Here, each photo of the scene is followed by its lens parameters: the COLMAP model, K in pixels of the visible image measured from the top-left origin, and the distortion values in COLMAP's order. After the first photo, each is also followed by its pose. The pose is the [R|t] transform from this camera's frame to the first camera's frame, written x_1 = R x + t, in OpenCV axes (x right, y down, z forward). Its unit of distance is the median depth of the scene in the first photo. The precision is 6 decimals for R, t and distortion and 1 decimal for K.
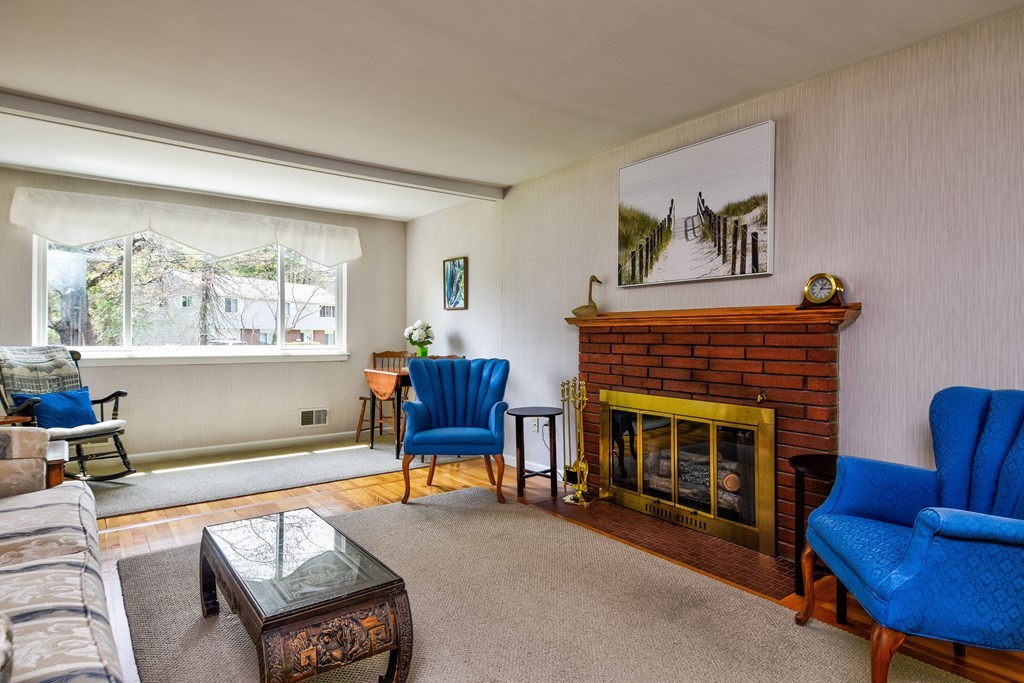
lens RADIAL K [[559.2, 0, 519.3], [0, 559.2, 324.5], [0, 0, 1]] dist [-0.004790, -0.002744]
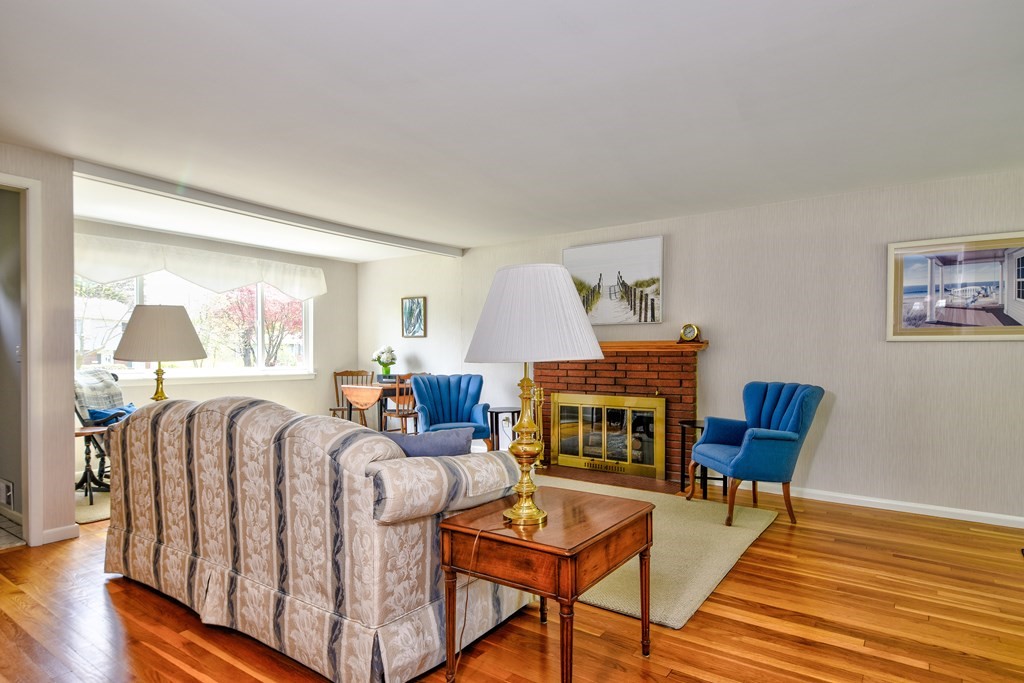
lens RADIAL K [[559.2, 0, 510.6], [0, 559.2, 346.3], [0, 0, 1]] dist [-0.004790, -0.002744]
pose [[0.960517, -0.001150, 0.278217, -0.433997], [-0.000207, 0.999988, 0.004847, -0.021096], [-0.278220, -0.004713, 0.960506, -0.491643]]
